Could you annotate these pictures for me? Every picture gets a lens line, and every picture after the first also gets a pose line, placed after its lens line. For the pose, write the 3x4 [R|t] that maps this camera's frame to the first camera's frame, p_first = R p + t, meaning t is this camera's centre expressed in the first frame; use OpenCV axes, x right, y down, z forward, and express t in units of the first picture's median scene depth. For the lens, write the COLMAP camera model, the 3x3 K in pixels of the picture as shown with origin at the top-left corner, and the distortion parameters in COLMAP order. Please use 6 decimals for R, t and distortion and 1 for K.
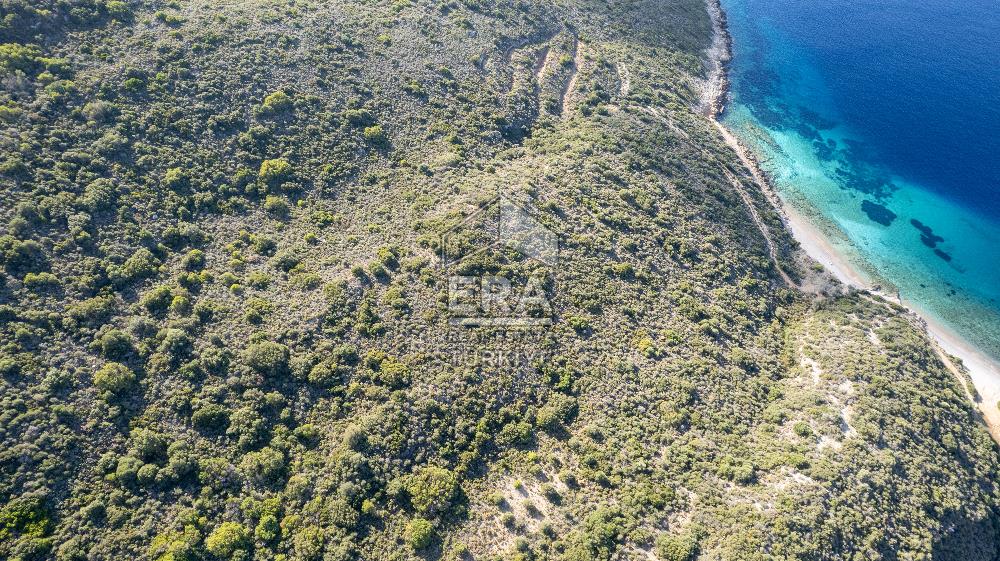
lens RADIAL K [[639.2, 0, 501.0], [0, 639.2, 283.6], [0, 0, 1]] dist [-0.082399, 0.074314]
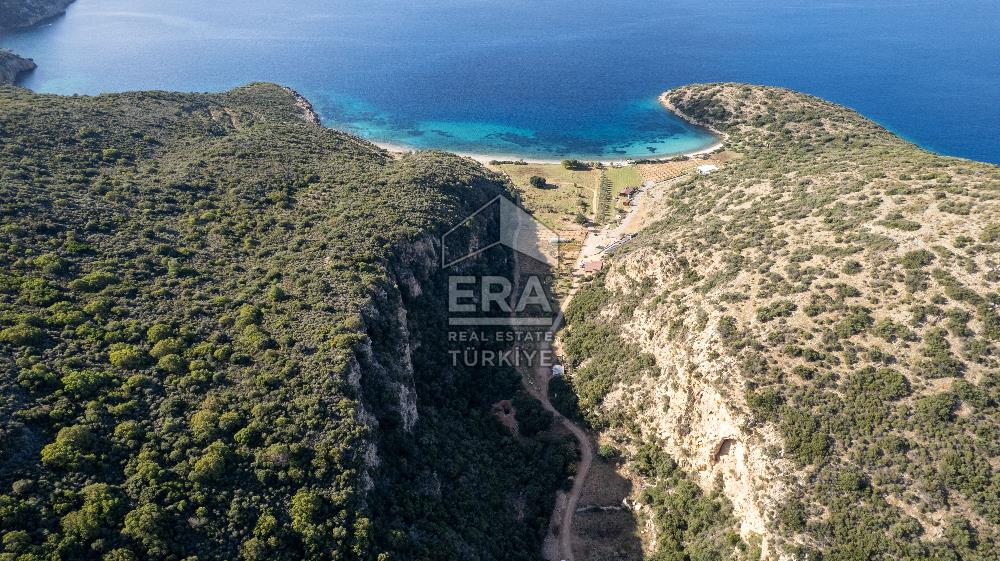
lens RADIAL K [[639.2, 0, 500.2], [0, 639.2, 283.8], [0, 0, 1]] dist [-0.082399, 0.074314]
pose [[0.759331, -0.369634, 0.535525, -0.660407], [0.498303, 0.859575, -0.113251, 0.985647], [-0.418462, 0.352848, 0.836892, -0.920694]]
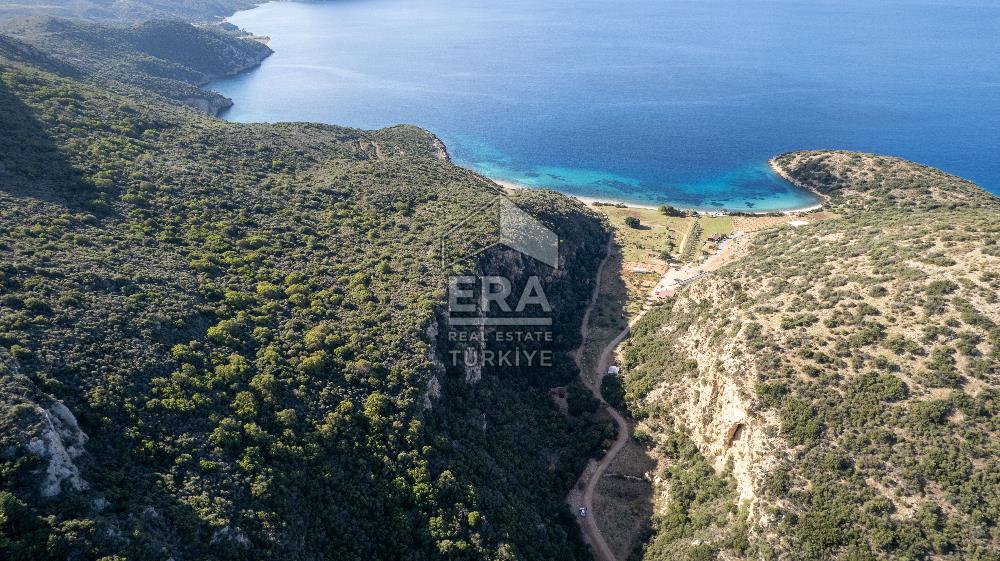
lens RADIAL K [[639.2, 0, 501.1], [0, 639.2, 284.5], [0, 0, 1]] dist [-0.082399, 0.074314]
pose [[0.883401, -0.232218, 0.407034, -0.730499], [0.362897, 0.888553, -0.280677, 1.227629], [-0.296493, 0.395662, 0.869220, -1.127352]]
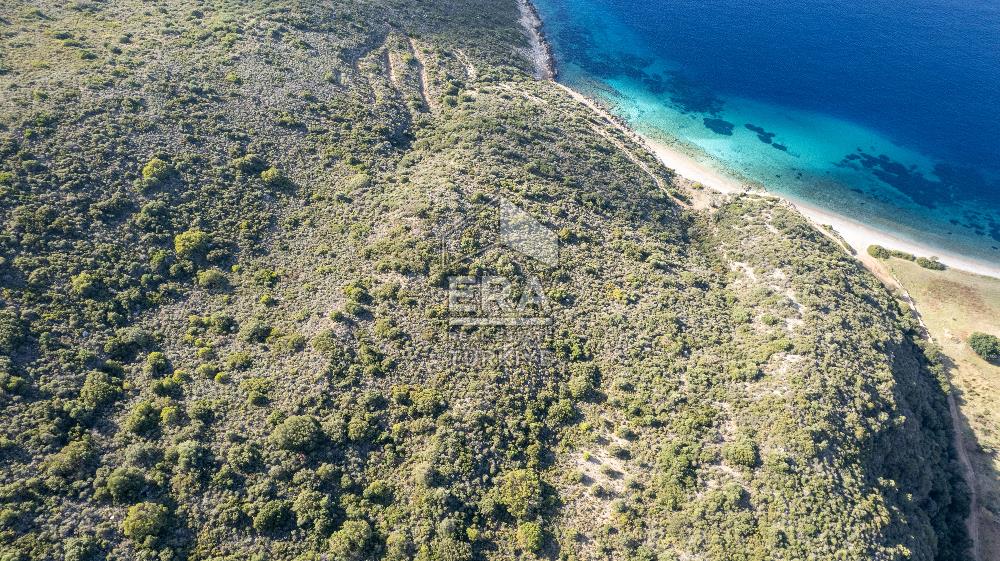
lens RADIAL K [[639.2, 0, 500.6], [0, 639.2, 284.5], [0, 0, 1]] dist [-0.082399, 0.074314]
pose [[0.910891, -0.313624, 0.268173, -0.232991], [0.311684, 0.948819, 0.050945, -0.035358], [-0.270426, 0.037180, 0.962023, 0.029569]]
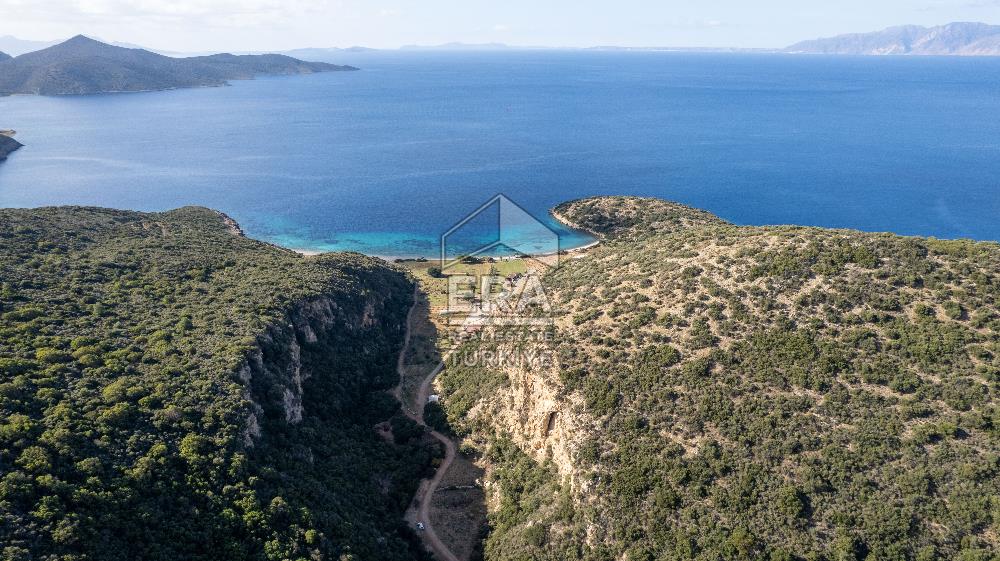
lens RADIAL K [[639.2, 0, 500.2], [0, 639.2, 285.3], [0, 0, 1]] dist [-0.082399, 0.074314]
pose [[0.690466, -0.265123, 0.673027, -0.801474], [0.550836, 0.795777, -0.251632, 1.360062], [-0.468867, 0.544471, 0.695497, -1.130526]]
